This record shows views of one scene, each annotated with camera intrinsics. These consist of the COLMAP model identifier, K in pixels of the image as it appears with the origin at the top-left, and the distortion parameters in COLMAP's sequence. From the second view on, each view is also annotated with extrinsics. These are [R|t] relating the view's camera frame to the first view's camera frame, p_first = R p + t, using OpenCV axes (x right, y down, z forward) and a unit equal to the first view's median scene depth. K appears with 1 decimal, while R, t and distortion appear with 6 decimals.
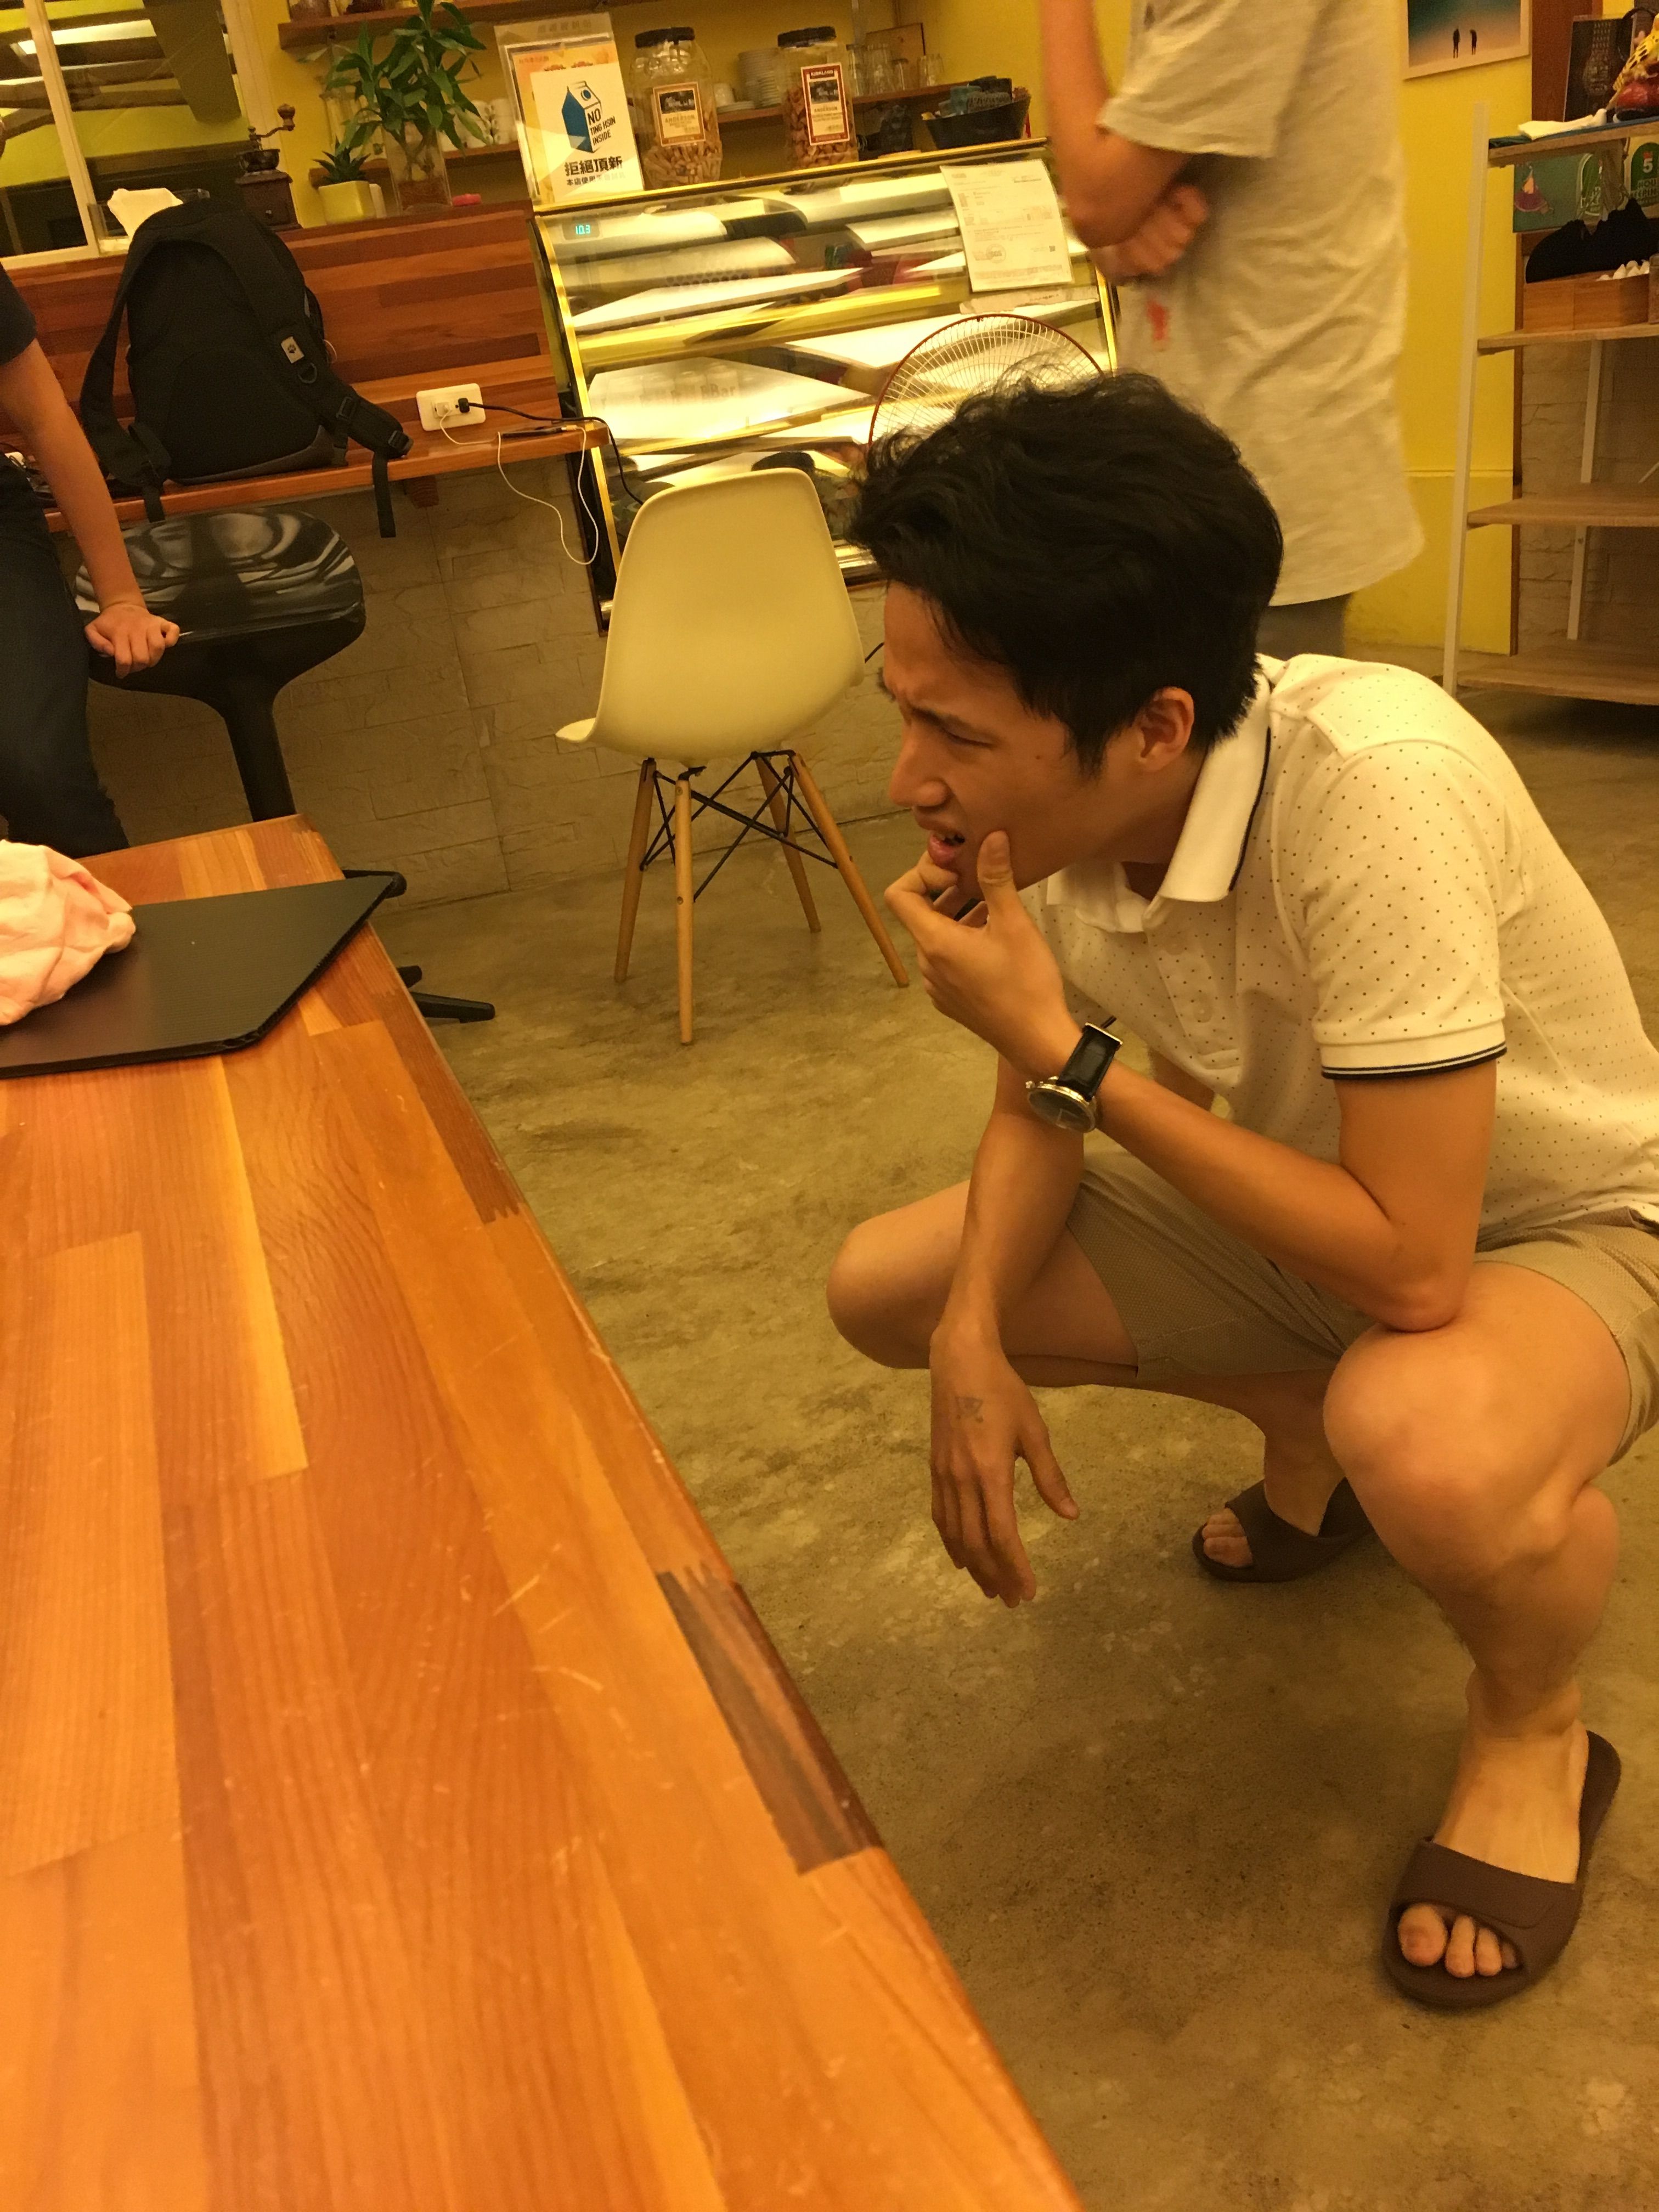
lens RADIAL K [[1877.7, 0, 830.7], [0, 1877.7, 1099.0], [0, 0, 1]] dist [0.078054, -0.108321]
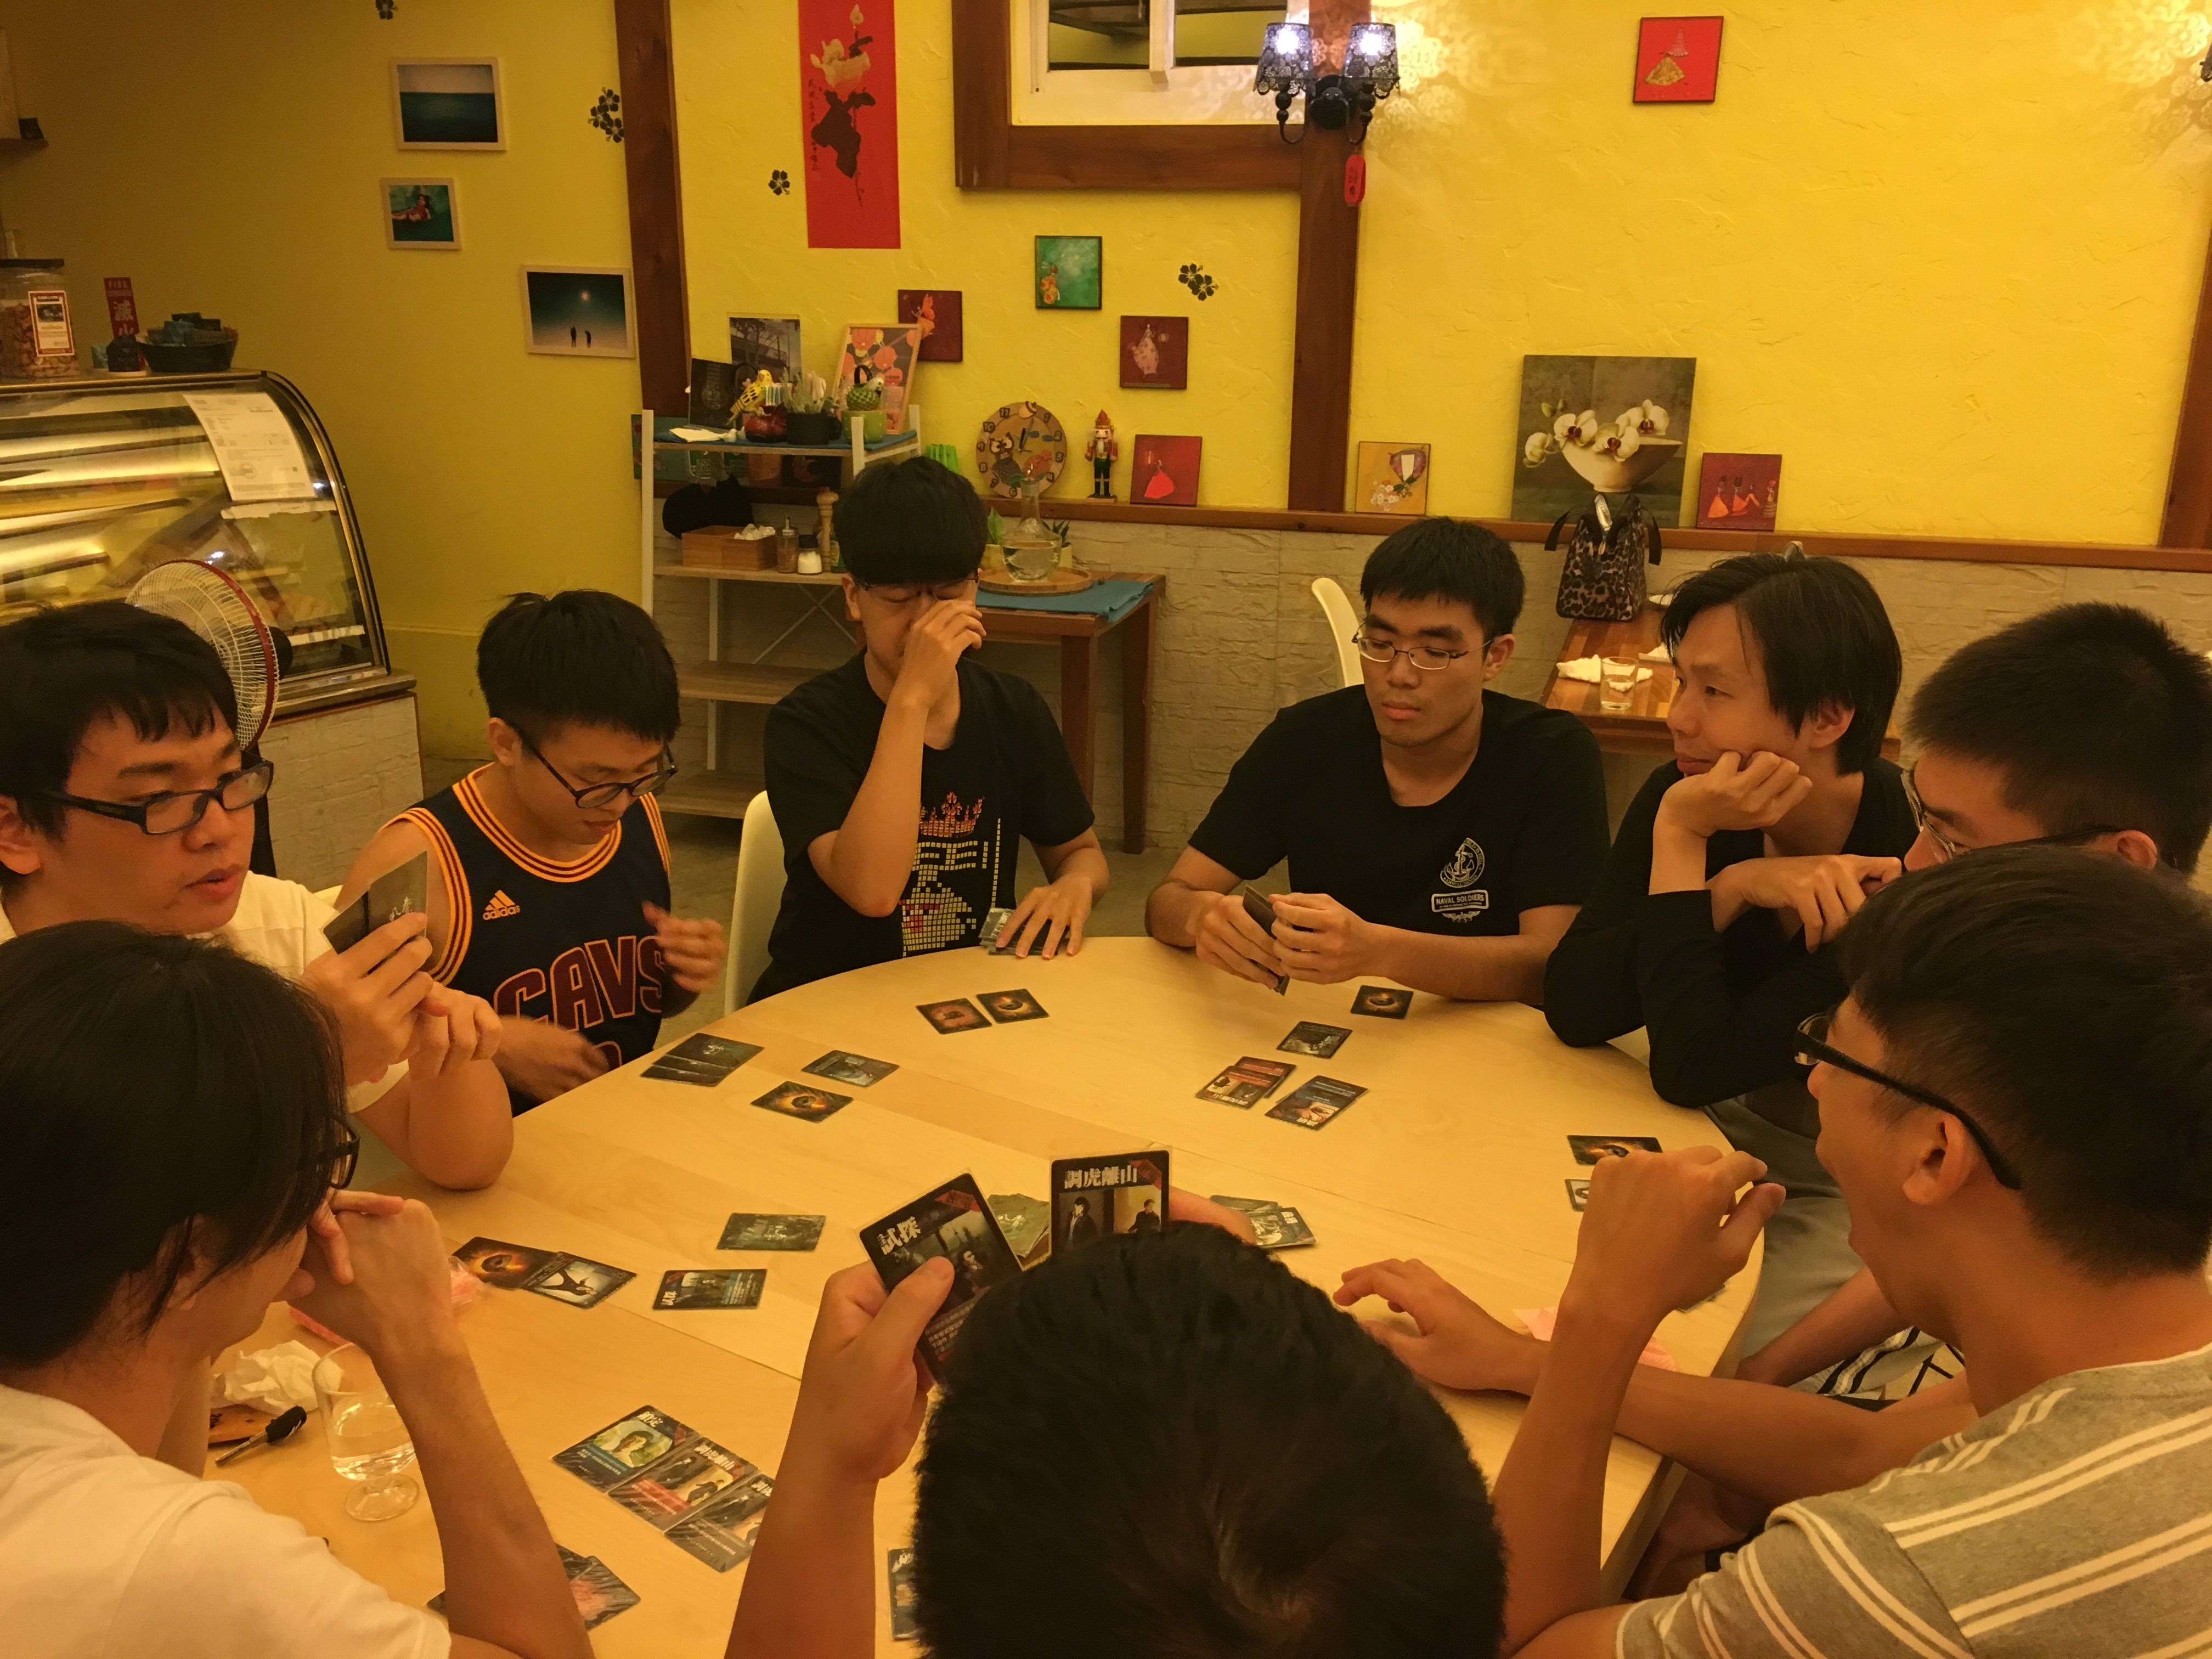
lens RADIAL K [[1866.5, 0, 1103.8], [0, 1866.5, 829.3], [0, 0, 1]] dist [0.081837, -0.113879]
pose [[0.740778, -0.059448, 0.669114, -0.319718], [0.159933, 0.983042, -0.089723, -0.039723], [-0.652434, 0.173479, 0.737723, -0.167684]]
